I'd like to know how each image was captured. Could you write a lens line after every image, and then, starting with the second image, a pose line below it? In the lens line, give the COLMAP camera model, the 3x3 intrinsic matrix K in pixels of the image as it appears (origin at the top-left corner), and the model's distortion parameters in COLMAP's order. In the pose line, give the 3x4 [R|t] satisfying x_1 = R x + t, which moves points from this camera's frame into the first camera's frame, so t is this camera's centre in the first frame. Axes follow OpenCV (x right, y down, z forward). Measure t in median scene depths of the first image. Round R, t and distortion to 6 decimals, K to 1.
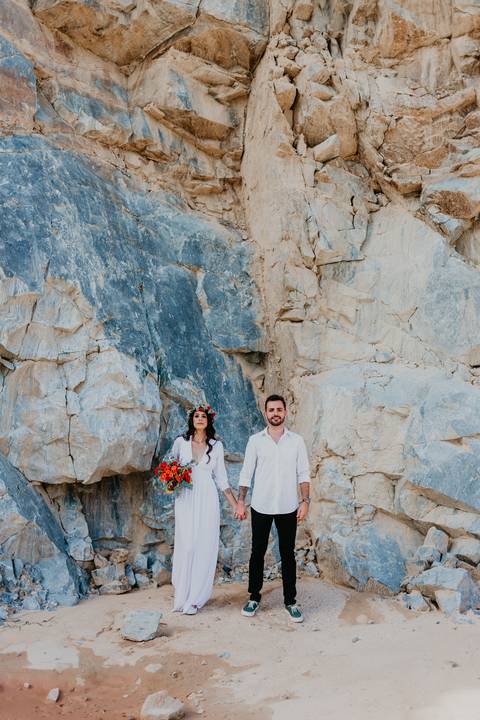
lens RADIAL K [[855.4, 0, 240.0], [0, 855.4, 360.0], [0, 0, 1]] dist [0.005095, -0.005398]
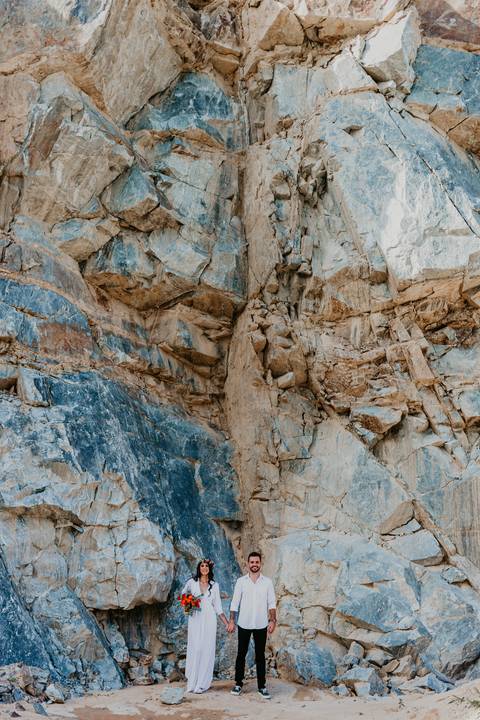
lens RADIAL K [[1056.6, 0, 240.0], [0, 1056.6, 360.0], [0, 0, 1]] dist [0.005386, -0.000271]
pose [[0.996319, 0.032286, 0.079411, -0.128999], [-0.021501, 0.990869, -0.133103, -0.042709], [-0.082983, 0.130906, 0.987916, -0.824184]]
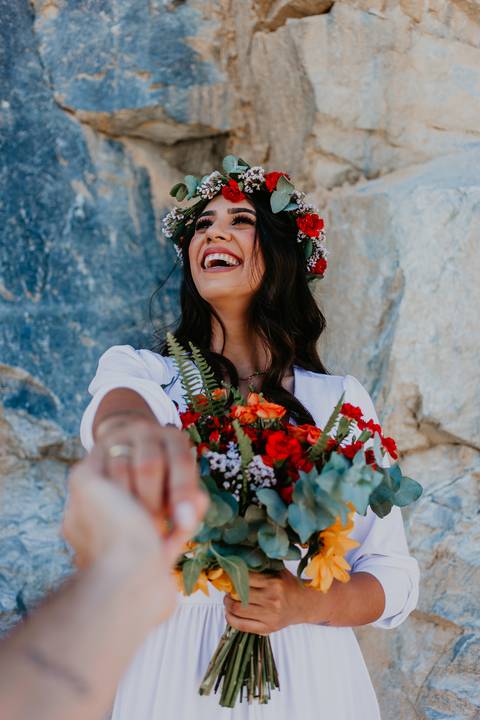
lens RADIAL K [[855.4, 0, 240.0], [0, 855.4, 360.0], [0, 0, 1]] dist [0.005095, -0.005398]
pose [[0.995666, -0.010556, -0.092399, 0.069095], [0.010785, 0.999940, 0.001983, 0.082160], [0.092372, -0.002971, 0.995720, 0.709078]]
